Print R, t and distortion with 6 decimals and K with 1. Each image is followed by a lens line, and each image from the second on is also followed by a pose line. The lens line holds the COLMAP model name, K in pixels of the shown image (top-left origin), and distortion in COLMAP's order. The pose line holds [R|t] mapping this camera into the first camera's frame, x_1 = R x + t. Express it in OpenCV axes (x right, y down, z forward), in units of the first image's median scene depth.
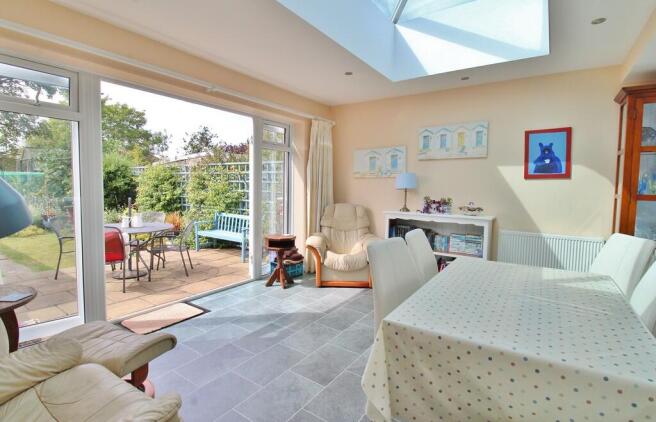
lens RADIAL K [[313.8, 0, 328.0], [0, 313.8, 211.0], [0, 0, 1]] dist [-0.038644, -0.000026]
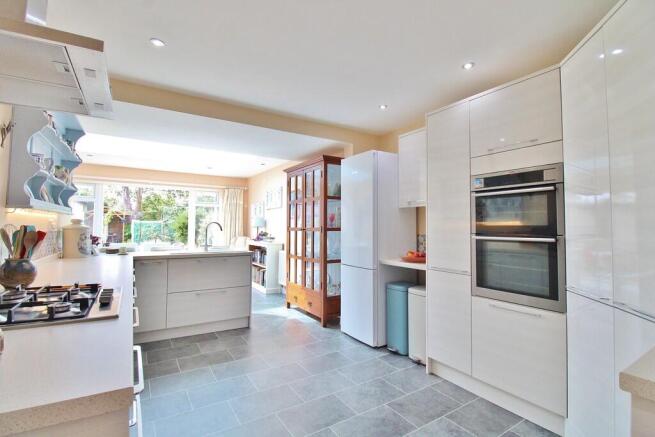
lens RADIAL K [[305.4, 0, 328.3], [0, 305.4, 216.5], [0, 0, 1]] dist [0.000846, -0.013507]
pose [[0.921543, -0.024539, -0.387500, 1.360247], [-0.022936, 0.992818, -0.117418, 0.059772], [0.387598, 0.117093, 0.914361, -0.380006]]
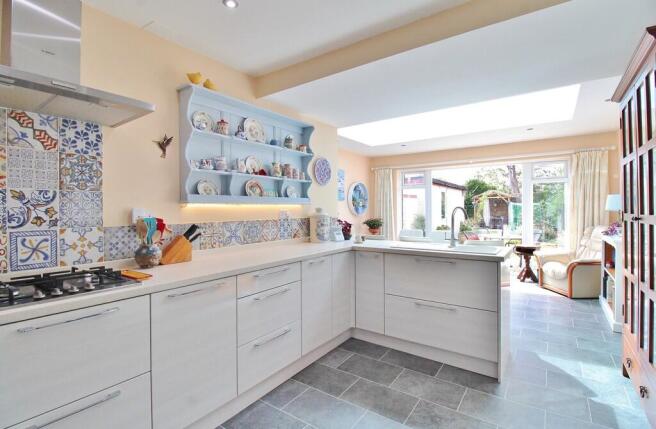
lens RADIAL K [[310.3, 0, 331.5], [0, 310.3, 211.9], [0, 0, 1]] dist [0.000542, -0.012726]
pose [[-0.013702, -0.010320, -0.999853, 1.342310], [-0.072787, 0.997304, -0.009296, 0.005404], [0.997253, 0.072649, -0.014416, 0.142903]]
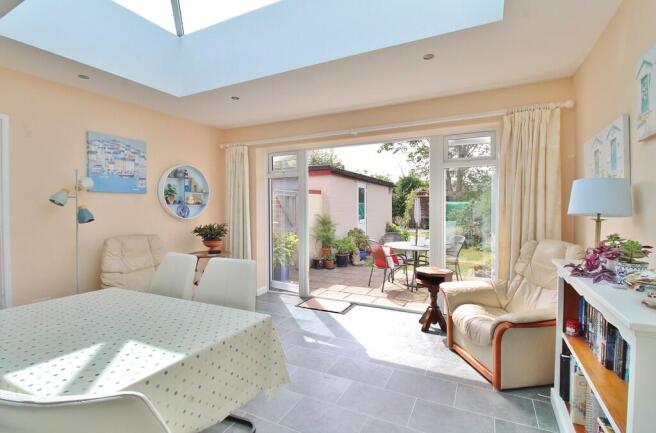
lens RADIAL K [[306.5, 0, 329.1], [0, 306.5, 213.2], [0, 0, 1]] dist [-0.015762, -0.000137]
pose [[0.130058, -0.000417, -0.991506, 0.685133], [-0.072926, 0.997287, -0.009985, -0.048732], [0.988821, 0.073605, 0.129675, 0.639752]]
